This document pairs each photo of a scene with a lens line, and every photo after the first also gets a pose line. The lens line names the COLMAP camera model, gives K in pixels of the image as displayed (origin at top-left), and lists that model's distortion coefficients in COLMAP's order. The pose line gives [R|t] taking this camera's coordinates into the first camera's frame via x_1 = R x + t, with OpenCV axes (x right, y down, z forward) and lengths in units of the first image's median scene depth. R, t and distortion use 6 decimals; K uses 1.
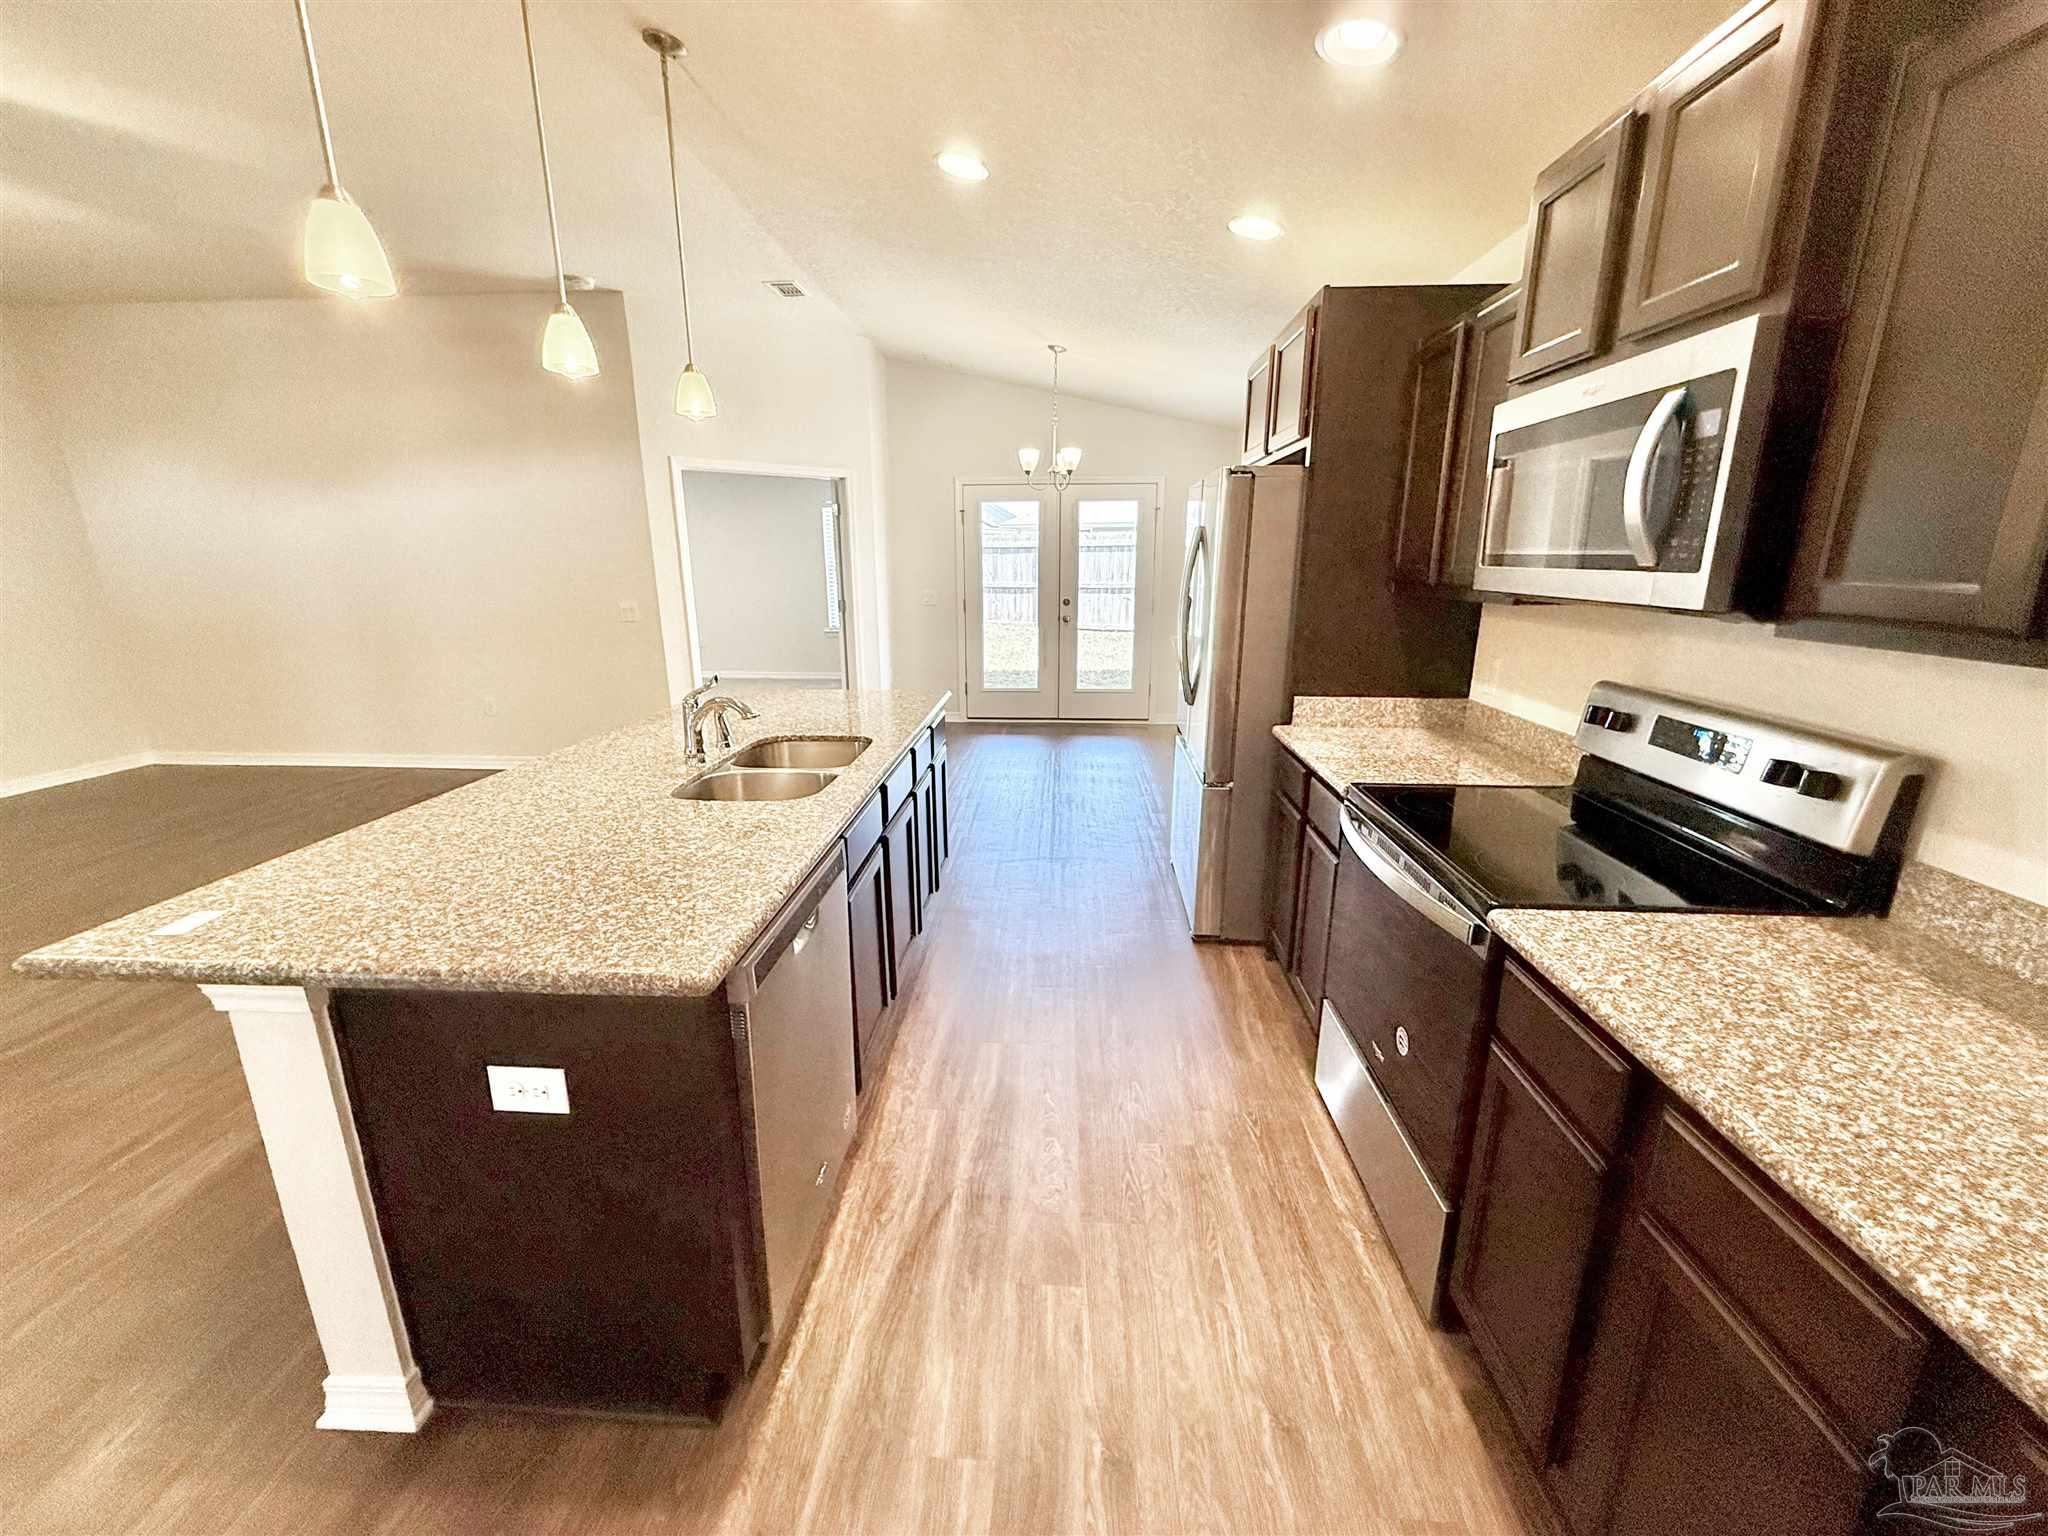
lens RADIAL K [[820.0, 0, 1032.3], [0, 820.0, 765.2], [0, 0, 1]] dist [0.000688, -0.000794]
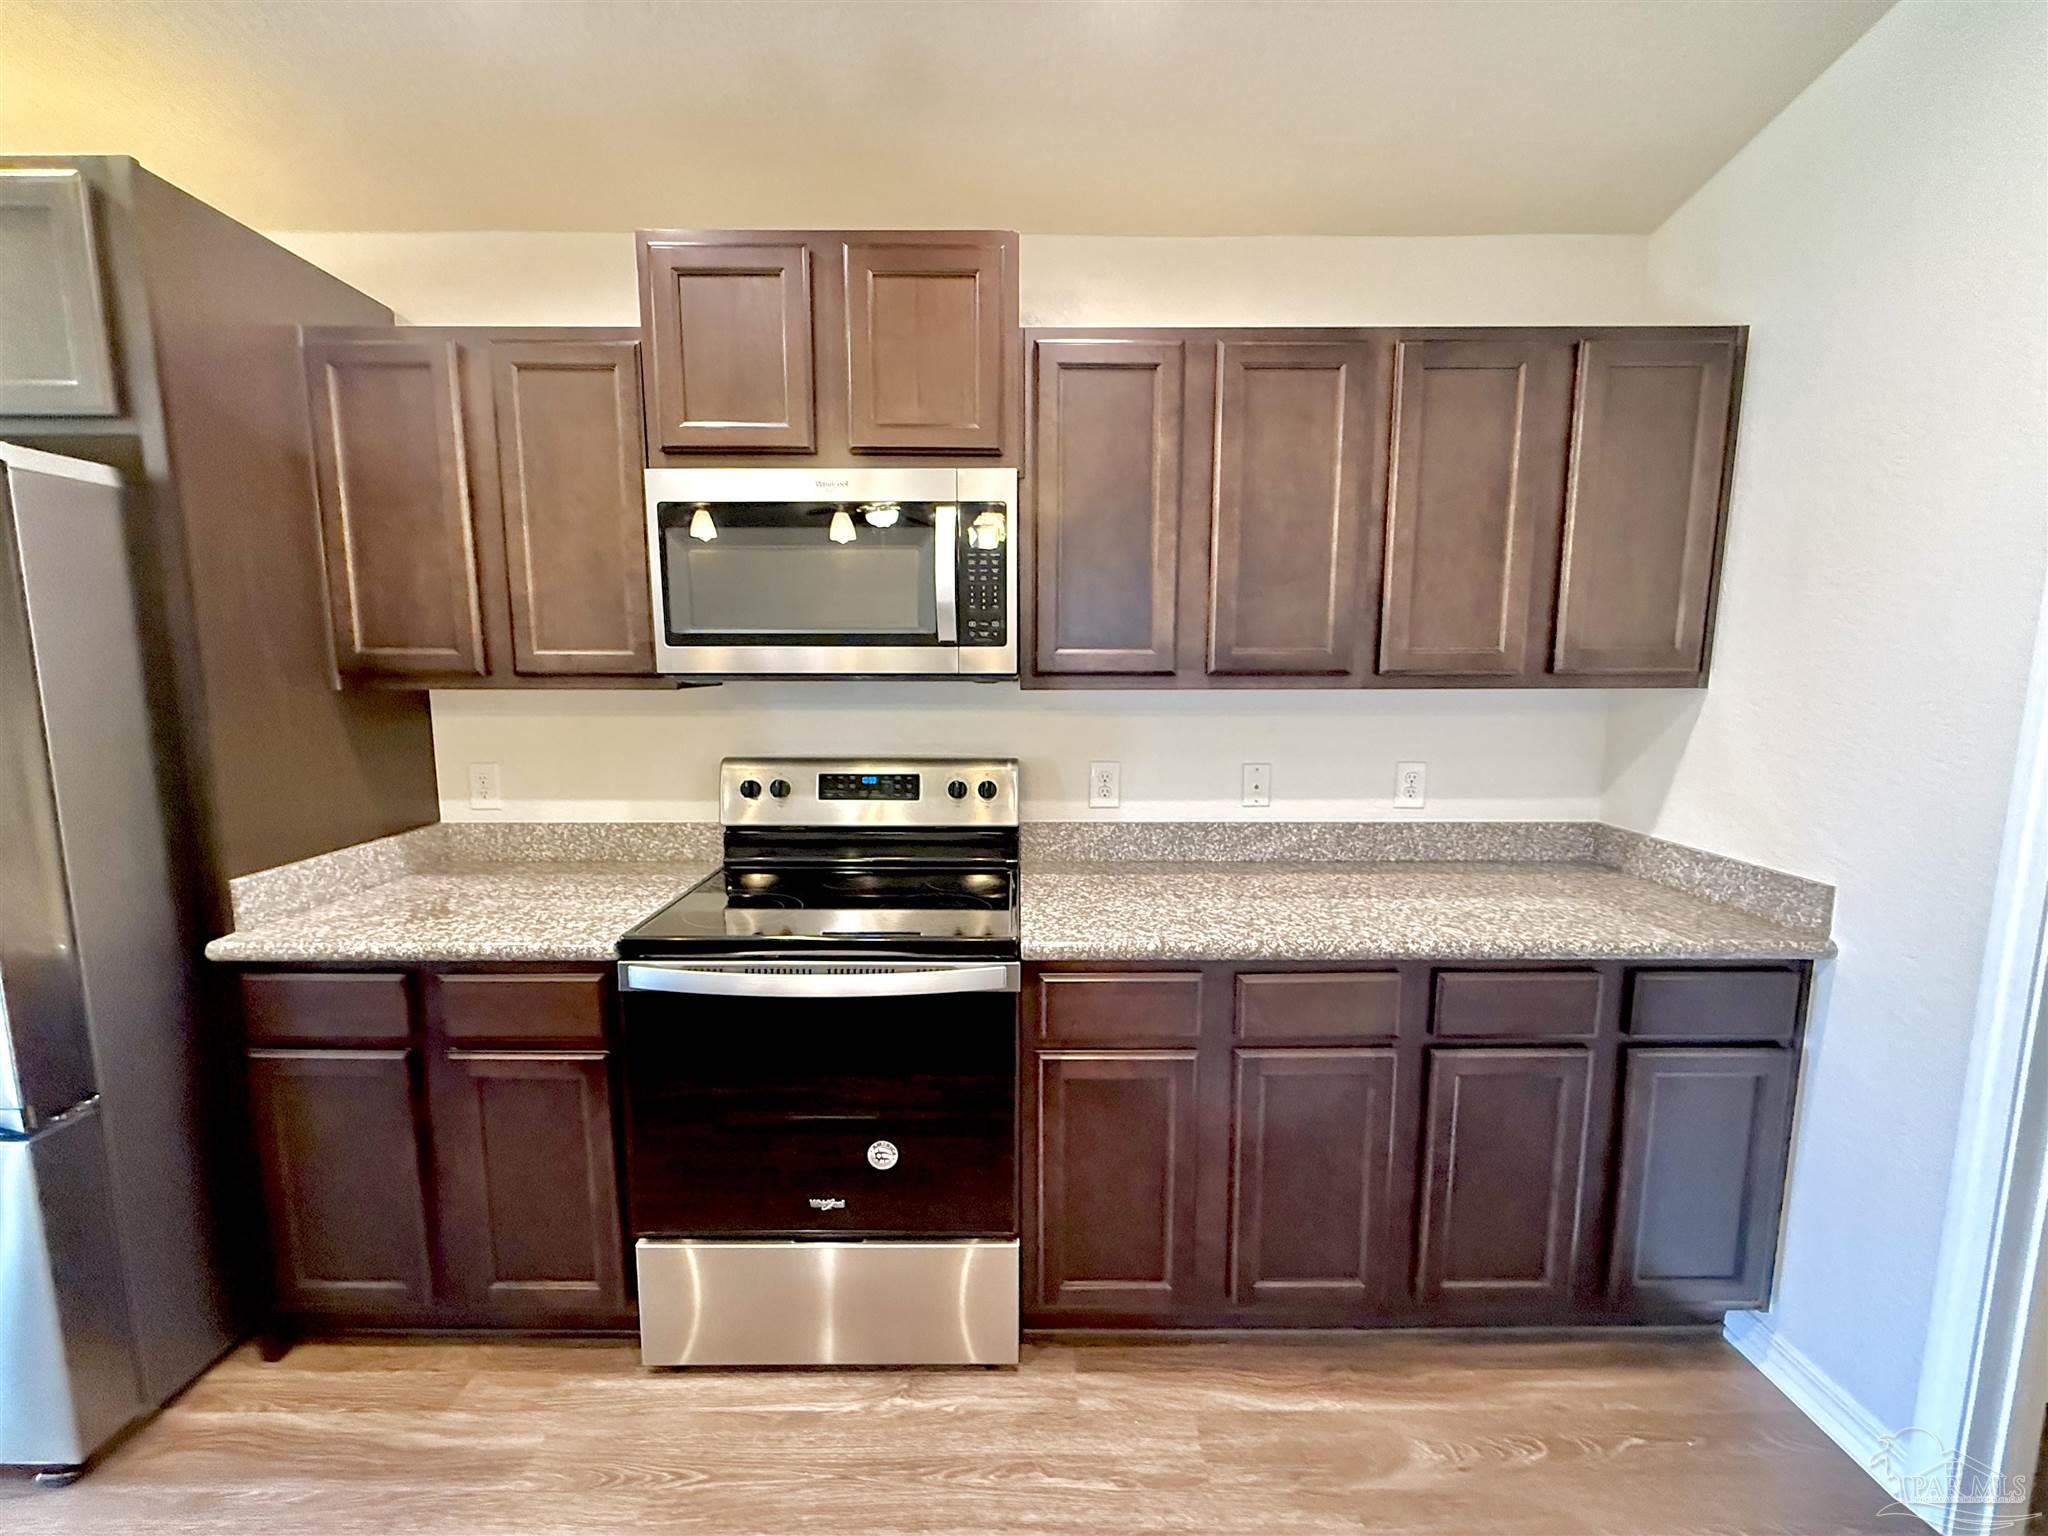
lens RADIAL K [[820.0, 0, 1012.6], [0, 820.0, 768.1], [0, 0, 1]] dist [0.000688, -0.000794]
pose [[-0.048896, -0.126527, 0.990757, -0.303585], [0.249001, 0.959081, 0.134770, -0.121956], [-0.967268, 0.253289, -0.015390, 0.583302]]
